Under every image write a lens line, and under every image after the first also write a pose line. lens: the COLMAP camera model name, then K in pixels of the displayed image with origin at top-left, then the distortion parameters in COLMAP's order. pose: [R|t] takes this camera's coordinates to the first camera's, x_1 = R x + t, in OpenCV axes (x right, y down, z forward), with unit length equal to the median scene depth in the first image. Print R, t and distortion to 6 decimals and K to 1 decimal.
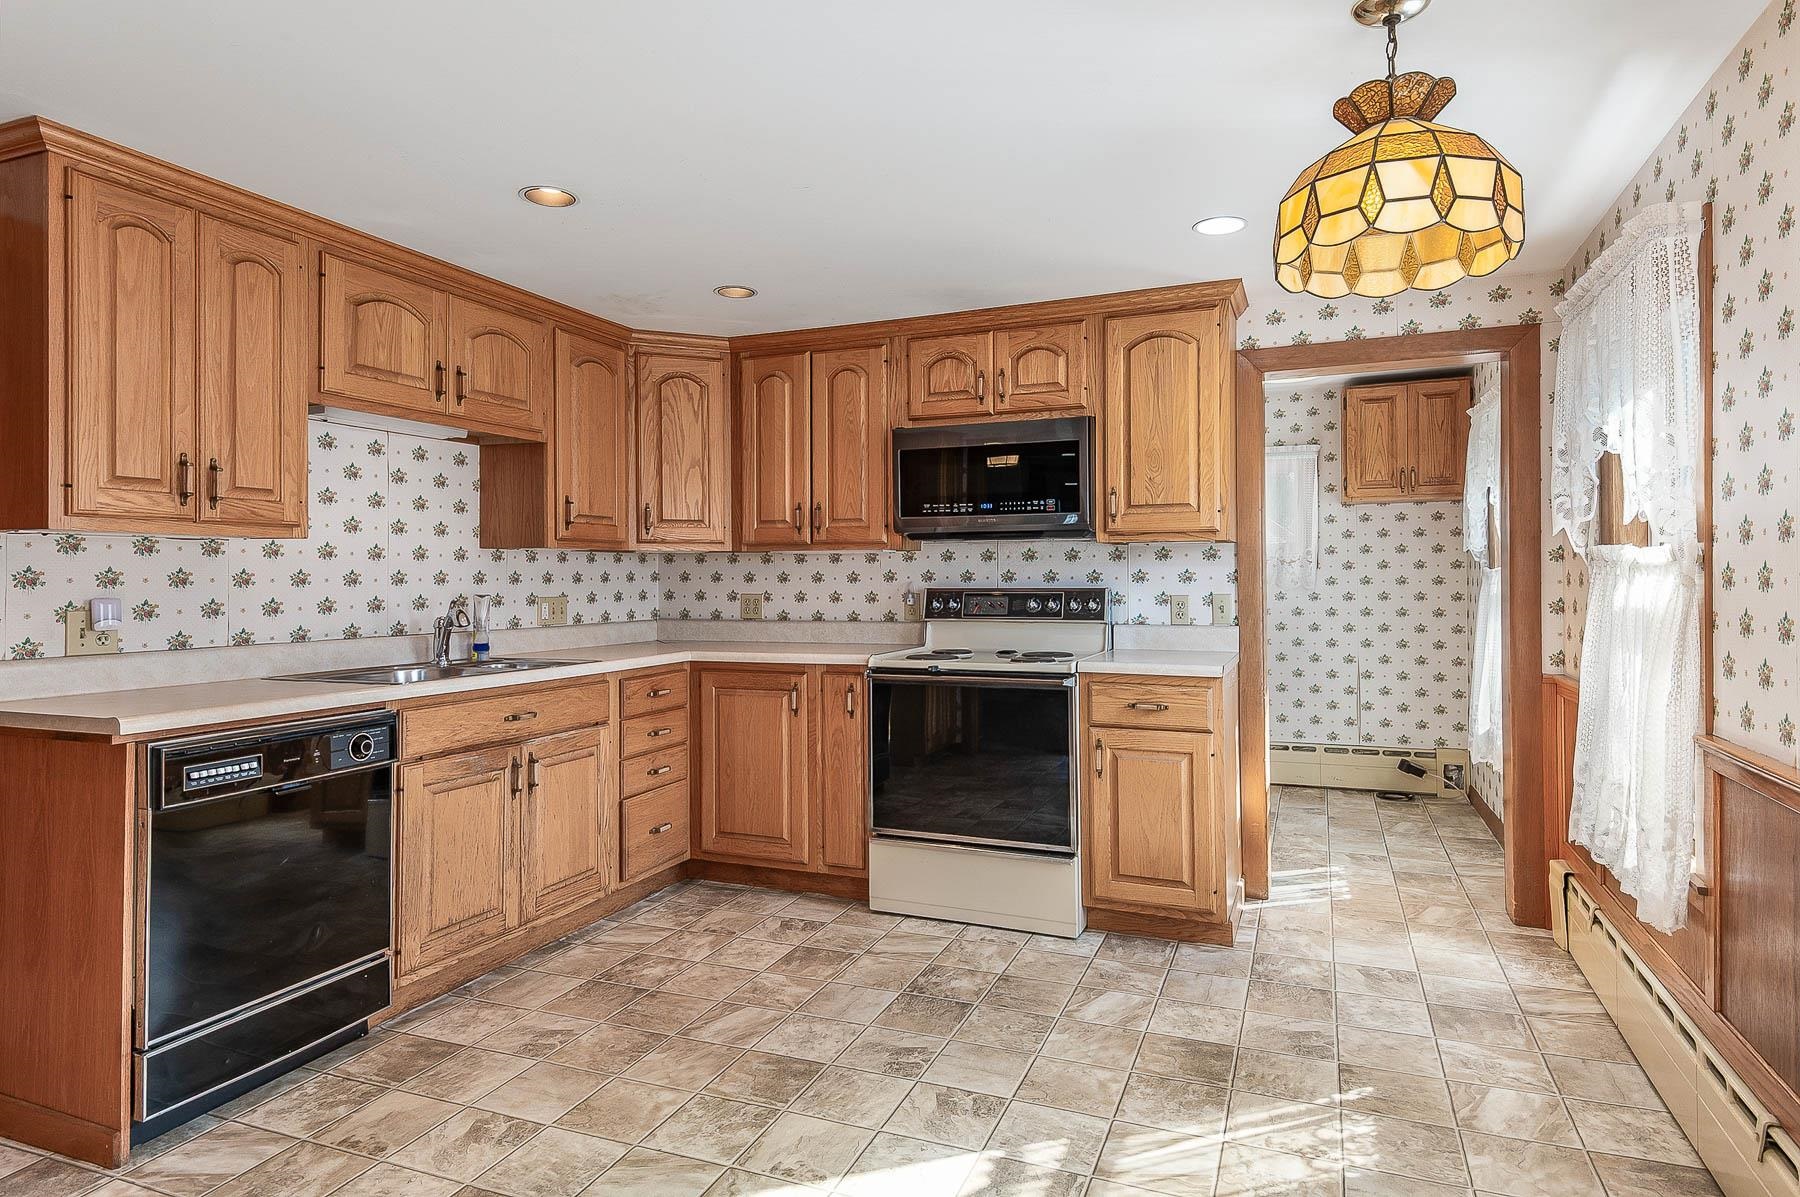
lens RADIAL K [[1006.2, 0, 916.2], [0, 1006.2, 559.1], [0, 0, 1]] dist [0.043322, -0.007608]
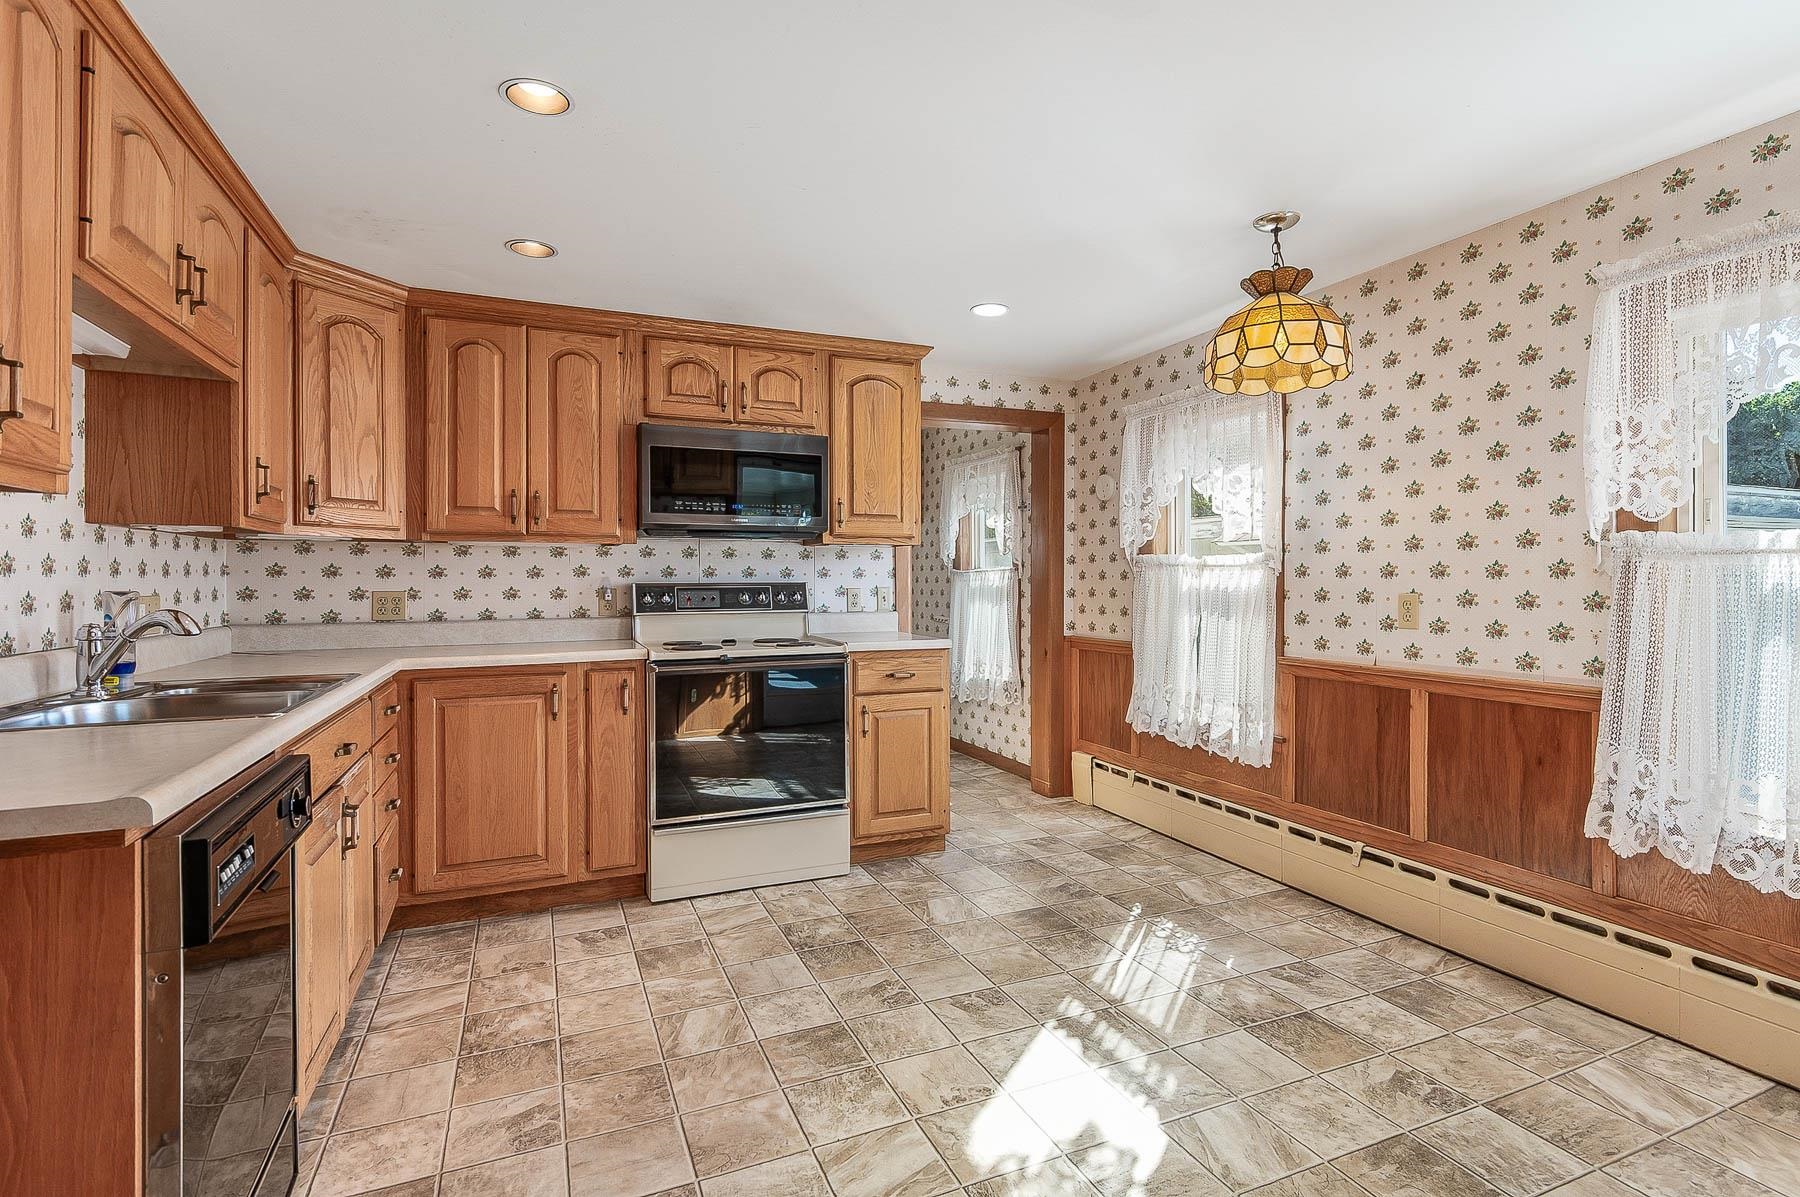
lens RADIAL K [[871.5, 0, 901.5], [0, 871.5, 572.4], [0, 0, 1]] dist [0.037488, -0.005736]
pose [[0.708175, 0.007867, 0.705994, -0.474572], [-0.013950, 0.999899, 0.002851, 0.013115], [-0.705900, -0.011868, 0.708213, 0.205325]]
